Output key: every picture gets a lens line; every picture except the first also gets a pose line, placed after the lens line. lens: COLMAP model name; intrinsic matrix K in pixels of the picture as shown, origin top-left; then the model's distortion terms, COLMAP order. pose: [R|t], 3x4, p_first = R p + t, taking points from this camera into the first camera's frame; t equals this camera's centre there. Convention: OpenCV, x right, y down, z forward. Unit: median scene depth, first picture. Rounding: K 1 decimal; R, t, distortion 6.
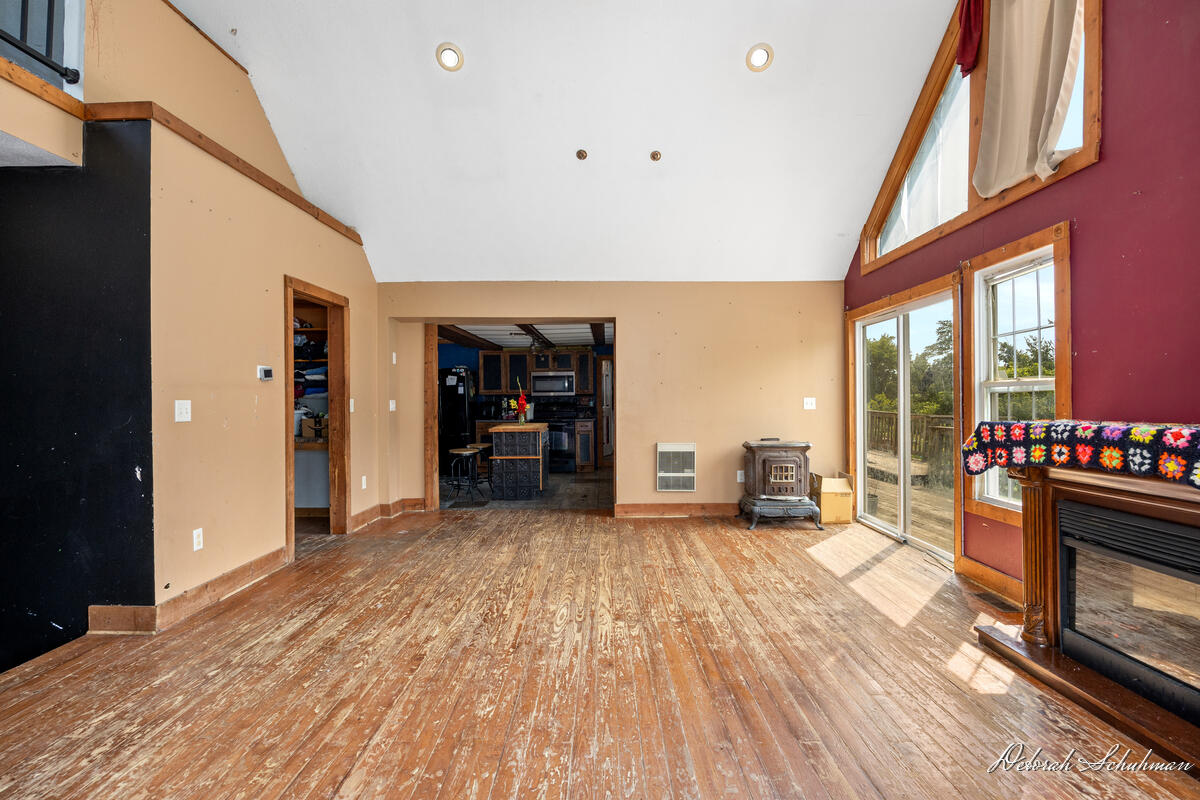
lens RADIAL K [[604.6, 0, 604.8], [0, 604.6, 403.7], [0, 0, 1]] dist [-0.010179, -0.000600]
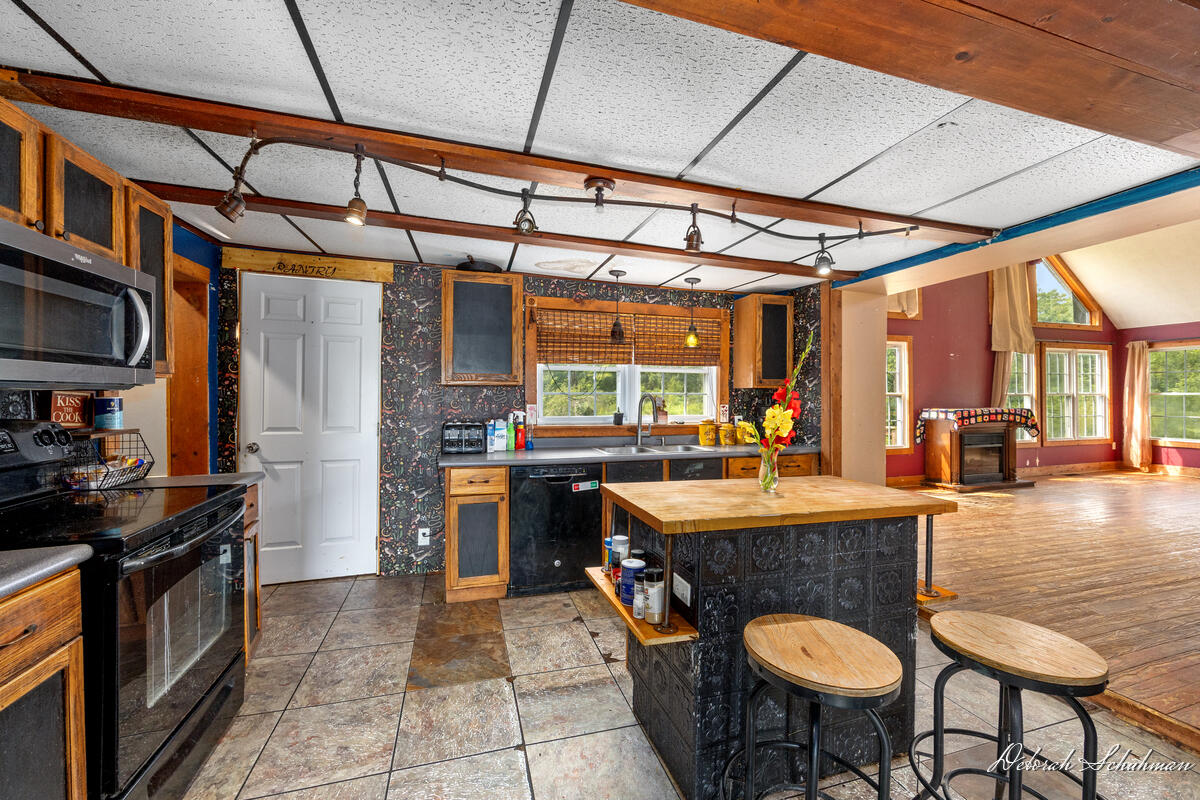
lens RADIAL K [[481.4, 0, 606.3], [0, 481.4, 395.5], [0, 0, 1]] dist [-0.001126, 0.000048]
pose [[-0.301323, 0.007440, 0.953493, -0.800090], [0.004167, 0.999970, -0.006486, -0.023425], [-0.953513, 0.002019, -0.301345, 2.666601]]
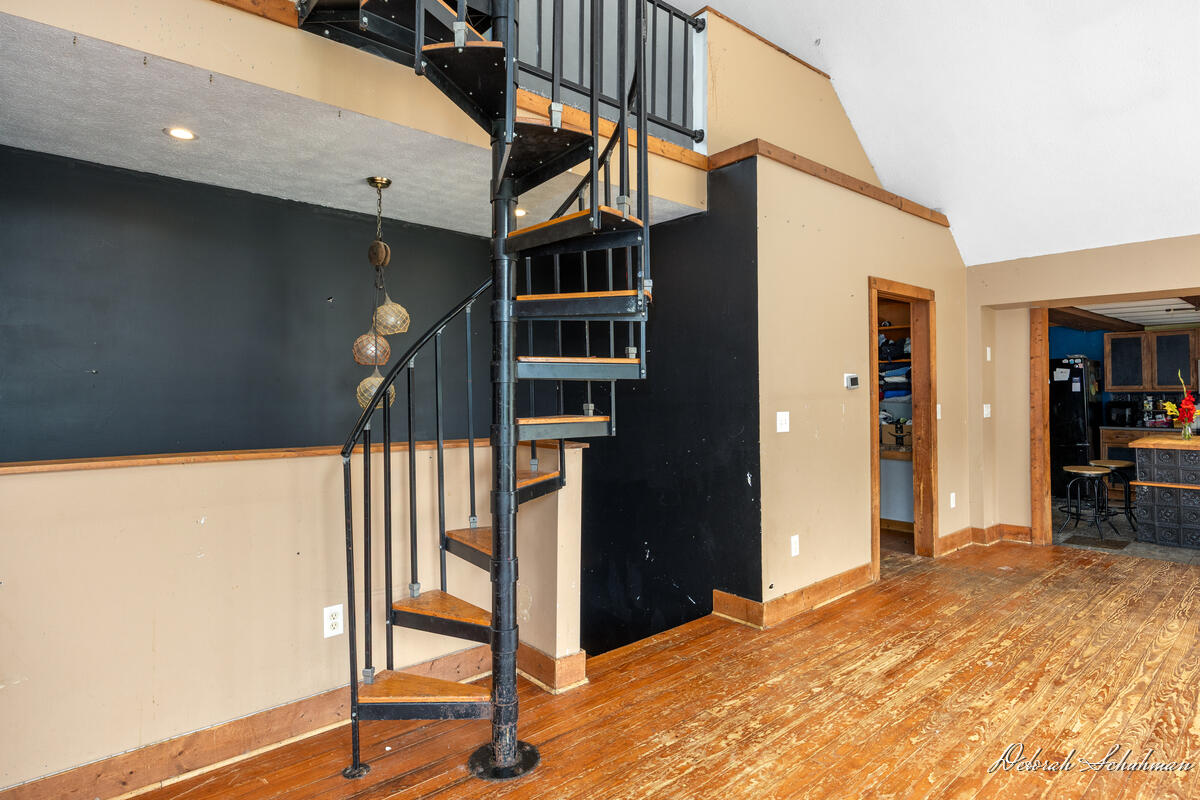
lens RADIAL K [[648.5, 0, 595.6], [0, 648.5, 392.3], [0, 0, 1]] dist [-0.007663, -0.000330]
pose [[0.655750, -0.000439, -0.754978, -0.057841], [-0.001394, 0.999997, -0.001792, -0.038405], [0.754977, 0.002228, 0.655748, 0.003311]]
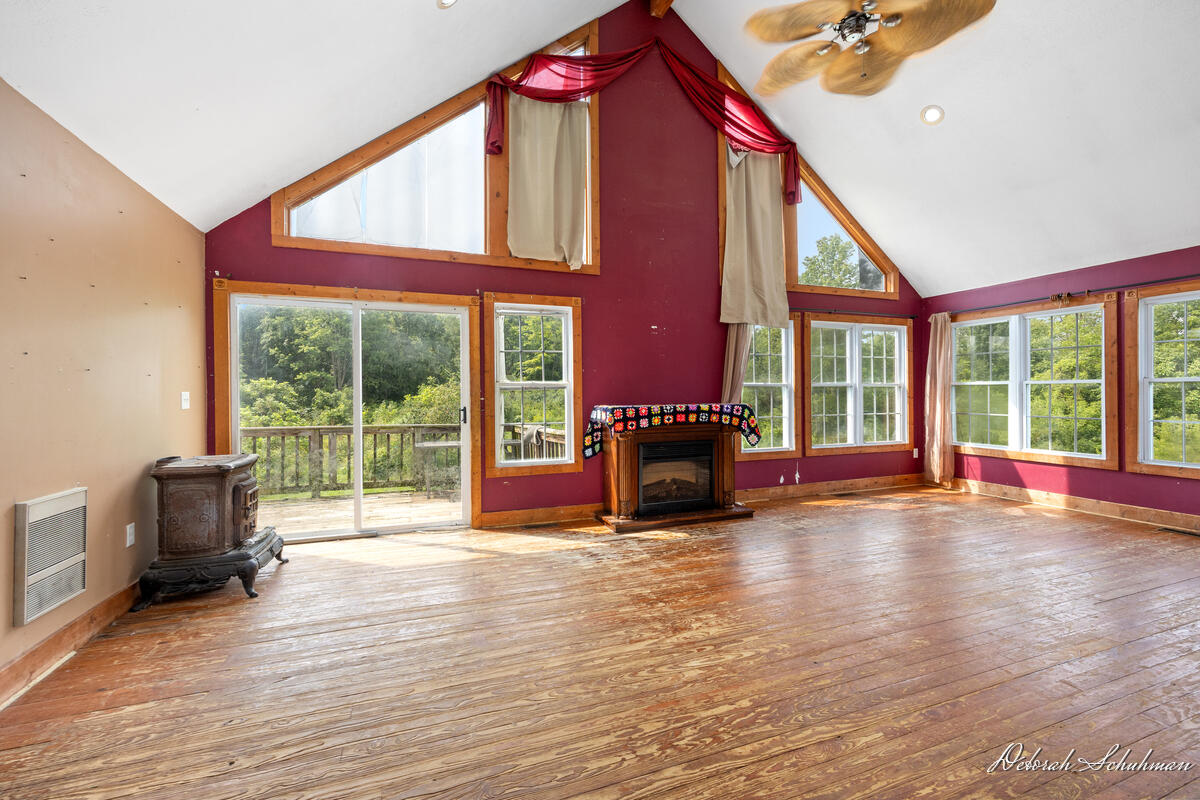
lens RADIAL K [[506.9, 0, 603.5], [0, 506.9, 402.8], [0, 0, 1]] dist [0.004320, 0.000260]
pose [[-0.363024, -0.008098, 0.931745, -0.629052], [0.009309, 0.999881, 0.012317, -0.001859], [-0.931733, 0.013145, -0.362905, 1.337704]]
